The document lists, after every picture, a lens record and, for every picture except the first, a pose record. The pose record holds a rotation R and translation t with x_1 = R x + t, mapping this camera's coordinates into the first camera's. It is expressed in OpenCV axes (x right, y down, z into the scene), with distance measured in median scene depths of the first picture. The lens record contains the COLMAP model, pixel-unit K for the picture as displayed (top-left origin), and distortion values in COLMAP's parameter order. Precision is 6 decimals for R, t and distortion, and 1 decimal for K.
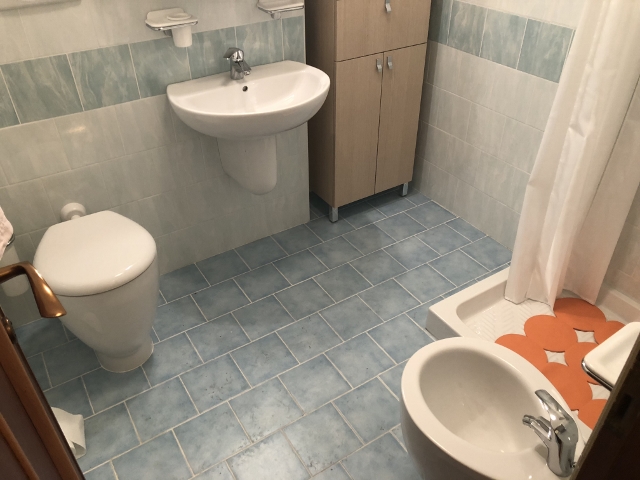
lens RADIAL K [[532.4, 0, 318.7], [0, 532.4, 231.0], [0, 0, 1]] dist [0.049480, -0.044710]
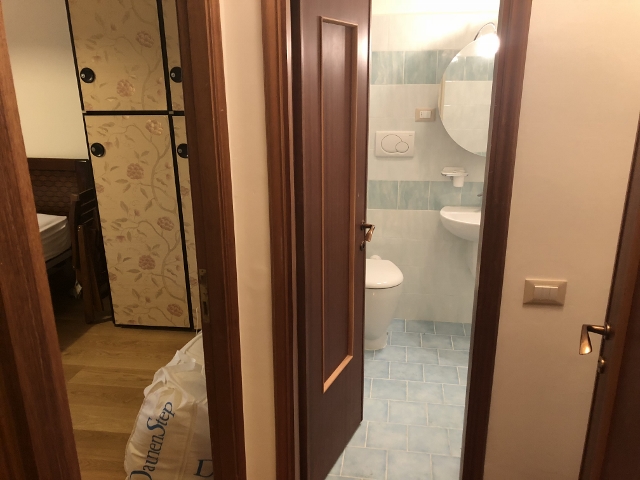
lens RADIAL K [[532.4, 0, 318.7], [0, 532.4, 231.0], [0, 0, 1]] dist [0.049480, -0.044710]
pose [[0.749572, 0.198457, -0.631472, 0.510550], [-0.382927, 0.908164, -0.169128, 0.248228], [0.539916, 0.368582, 0.756729, -0.504724]]
